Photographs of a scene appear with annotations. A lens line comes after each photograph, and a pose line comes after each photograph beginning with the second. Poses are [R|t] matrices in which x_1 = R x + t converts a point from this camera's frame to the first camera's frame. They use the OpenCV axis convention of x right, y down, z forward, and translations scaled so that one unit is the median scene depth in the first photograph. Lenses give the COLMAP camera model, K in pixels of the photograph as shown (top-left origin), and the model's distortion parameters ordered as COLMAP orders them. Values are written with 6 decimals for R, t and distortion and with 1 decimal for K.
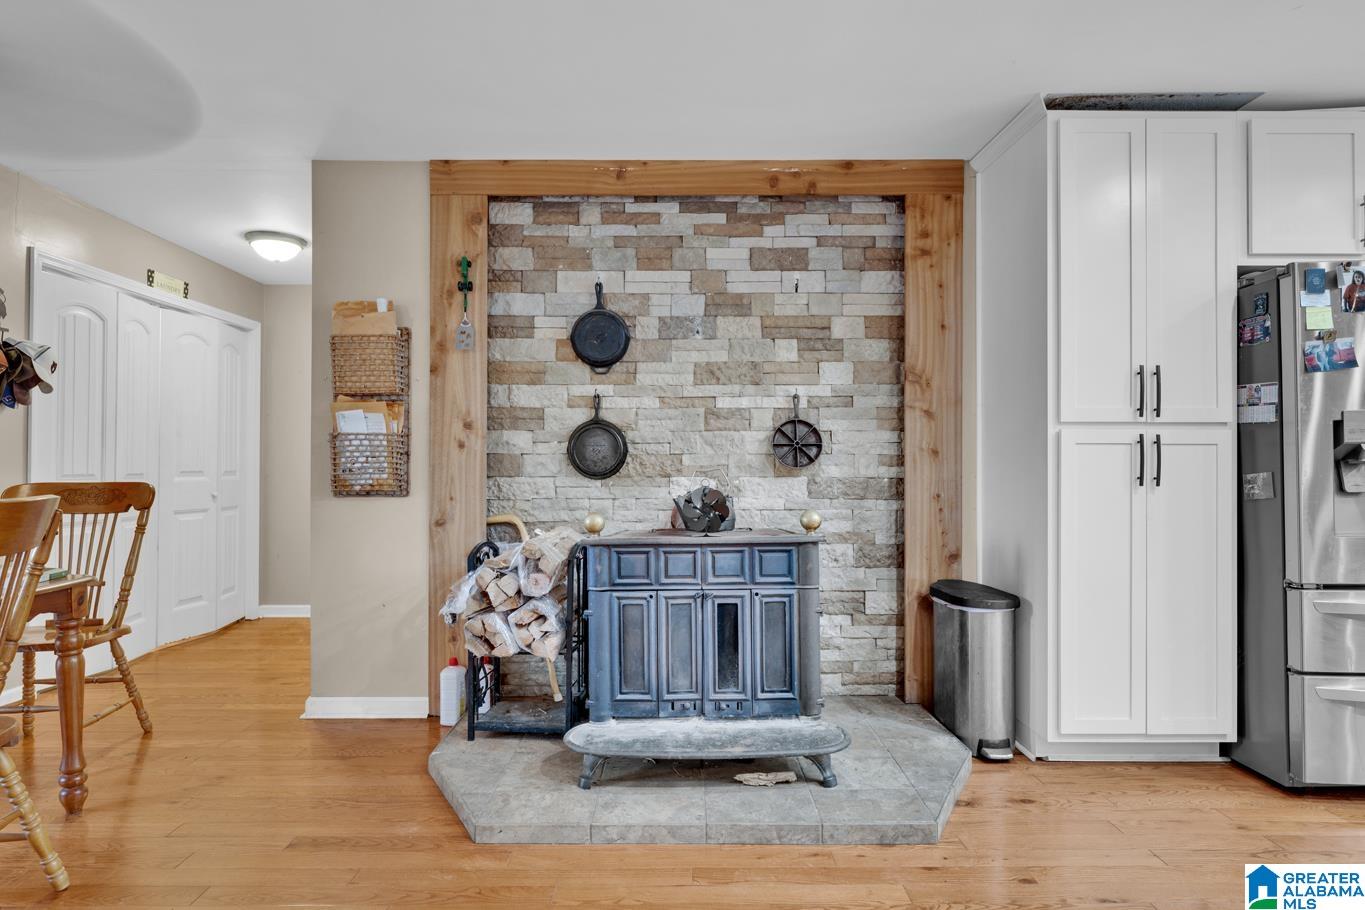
lens RADIAL K [[788.7, 0, 680.5], [0, 788.7, 456.3], [0, 0, 1]] dist [-0.001796, -0.000445]
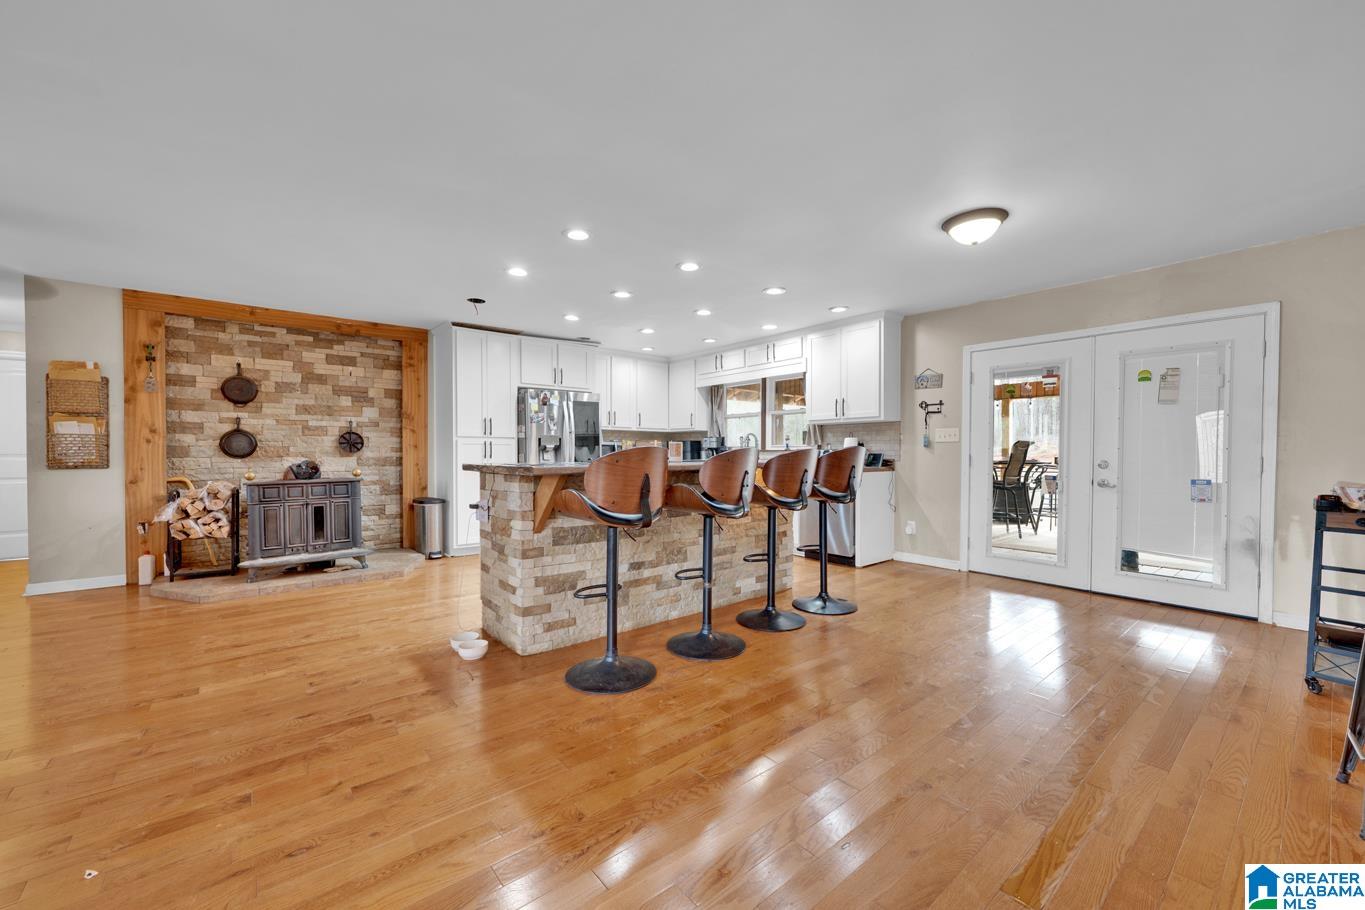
lens RADIAL K [[534.6, 0, 677.4], [0, 534.6, 459.9], [0, 0, 1]] dist [-0.000147, 0.000243]
pose [[0.773080, -0.008928, 0.634246, -0.107835], [-0.004562, 0.999797, 0.019635, 0.000089], [-0.634293, -0.018073, 0.772882, -0.822601]]
